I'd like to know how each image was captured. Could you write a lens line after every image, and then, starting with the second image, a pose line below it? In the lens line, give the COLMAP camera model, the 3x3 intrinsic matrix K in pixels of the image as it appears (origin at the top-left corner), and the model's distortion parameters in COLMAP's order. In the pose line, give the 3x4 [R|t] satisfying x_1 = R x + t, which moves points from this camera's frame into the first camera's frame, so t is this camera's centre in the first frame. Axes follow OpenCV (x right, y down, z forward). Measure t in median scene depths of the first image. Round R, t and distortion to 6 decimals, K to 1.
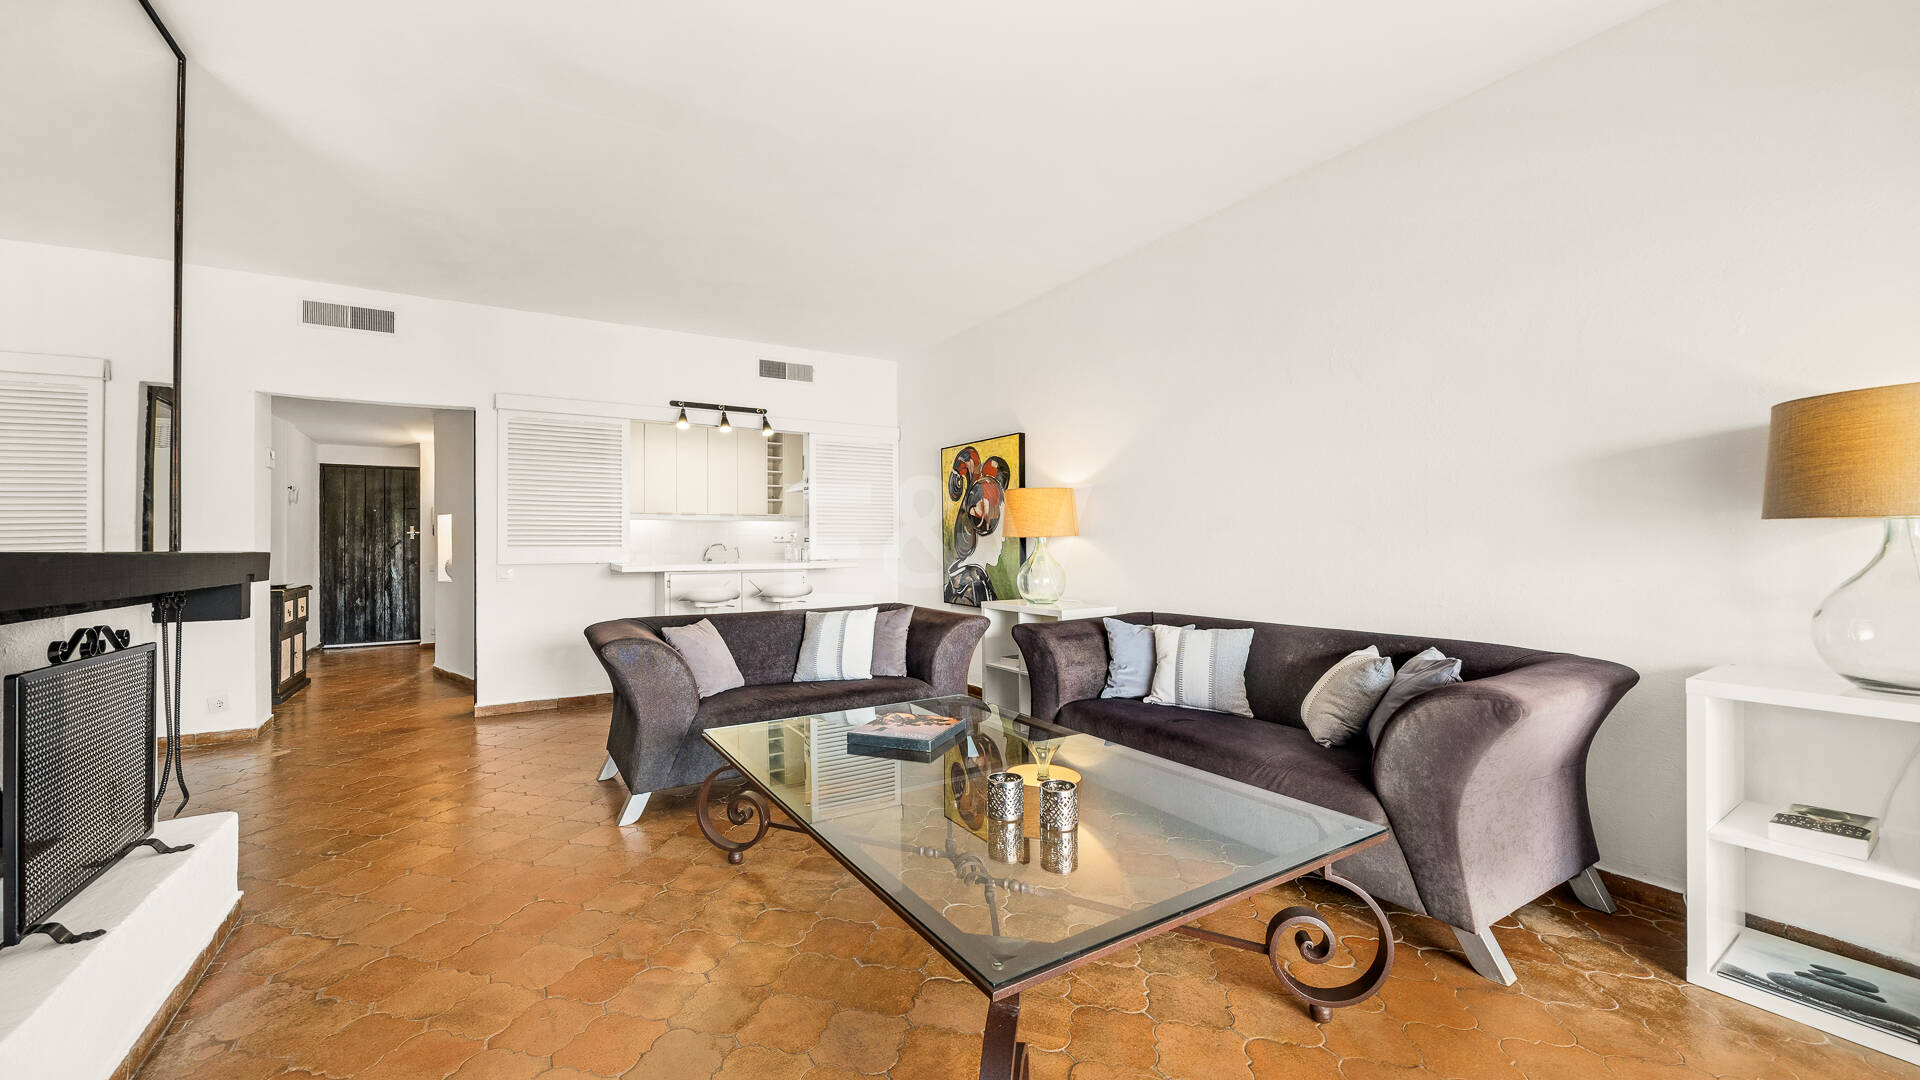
lens RADIAL K [[739.8, 0, 956.7], [0, 739.8, 542.5], [0, 0, 1]] dist [0.002468, -0.000140]
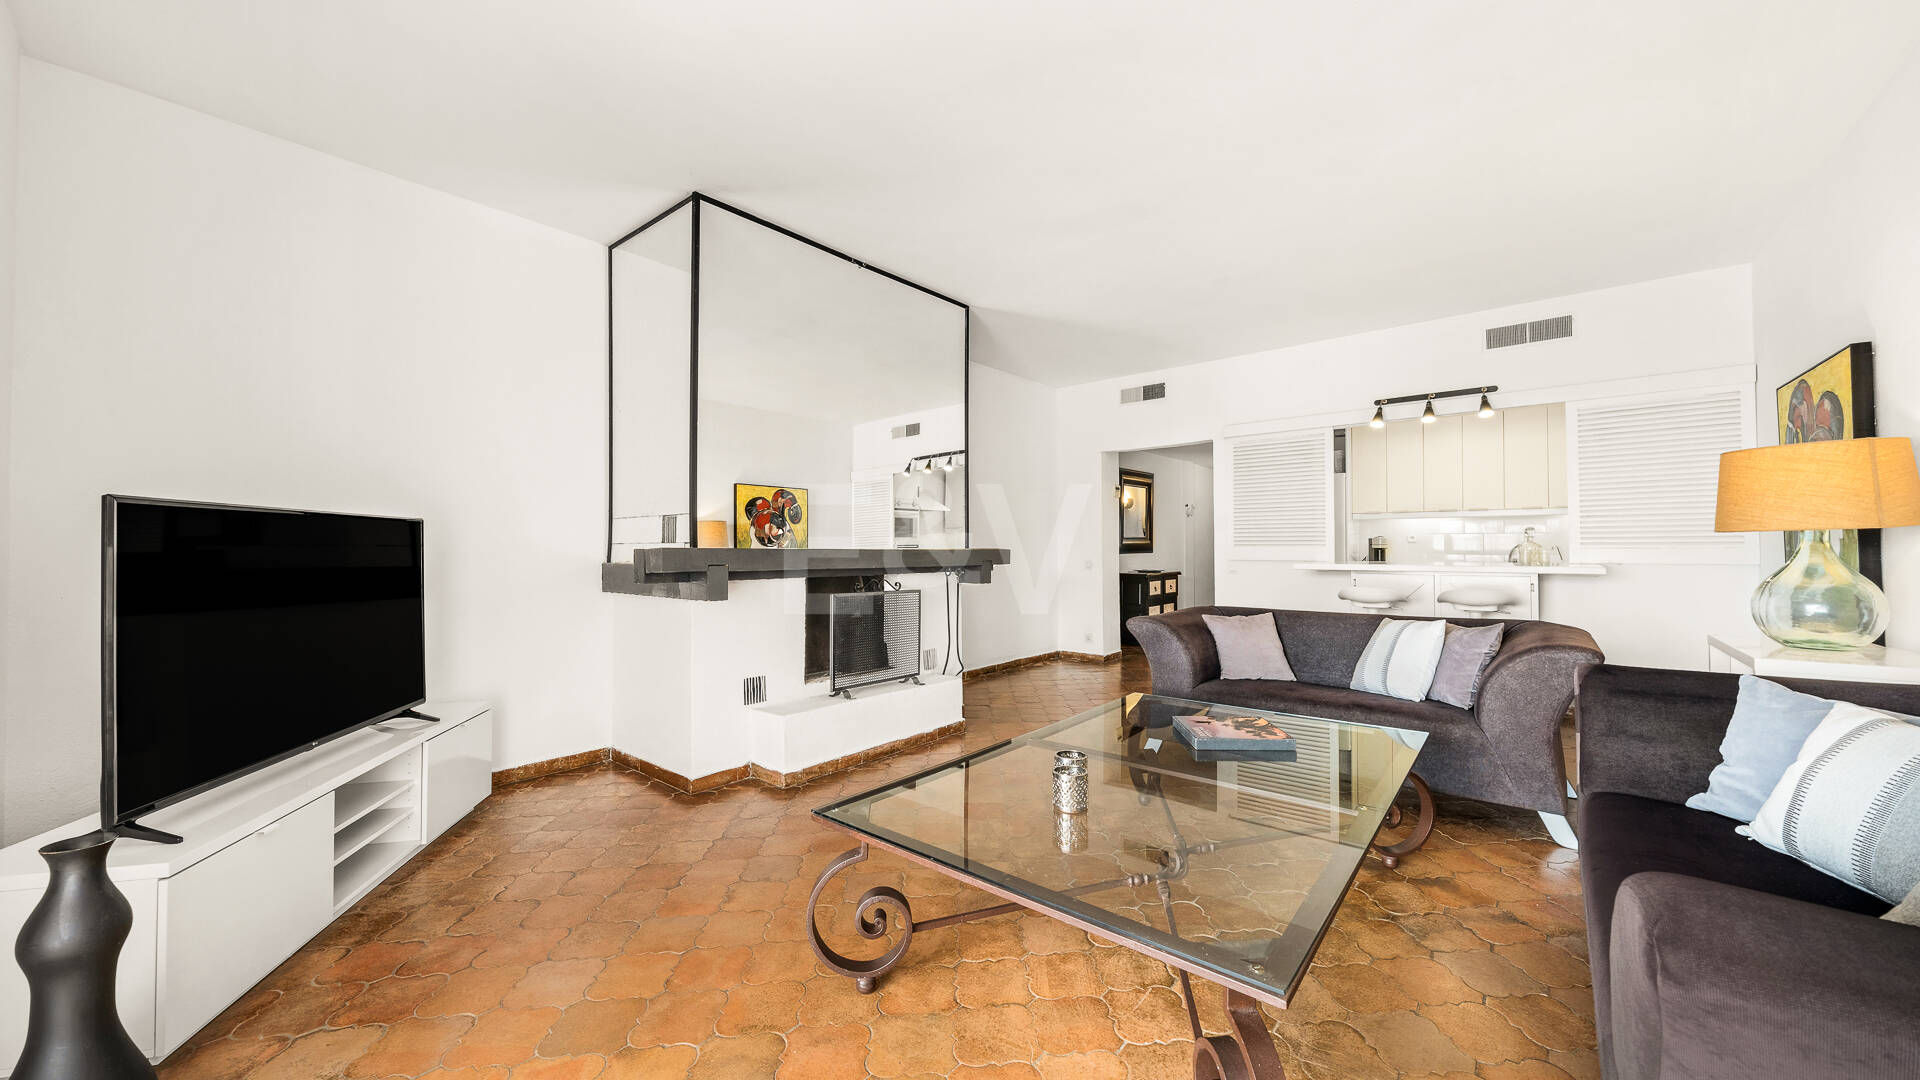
lens RADIAL K [[692.7, 0, 954.4], [0, 692.7, 540.5], [0, 0, 1]] dist [-0.001260, -0.000115]
pose [[0.297551, -0.005320, -0.954691, 0.402904], [0.004833, 0.999980, -0.004066, -0.000839], [0.954694, -0.003404, 0.297571, 0.207276]]
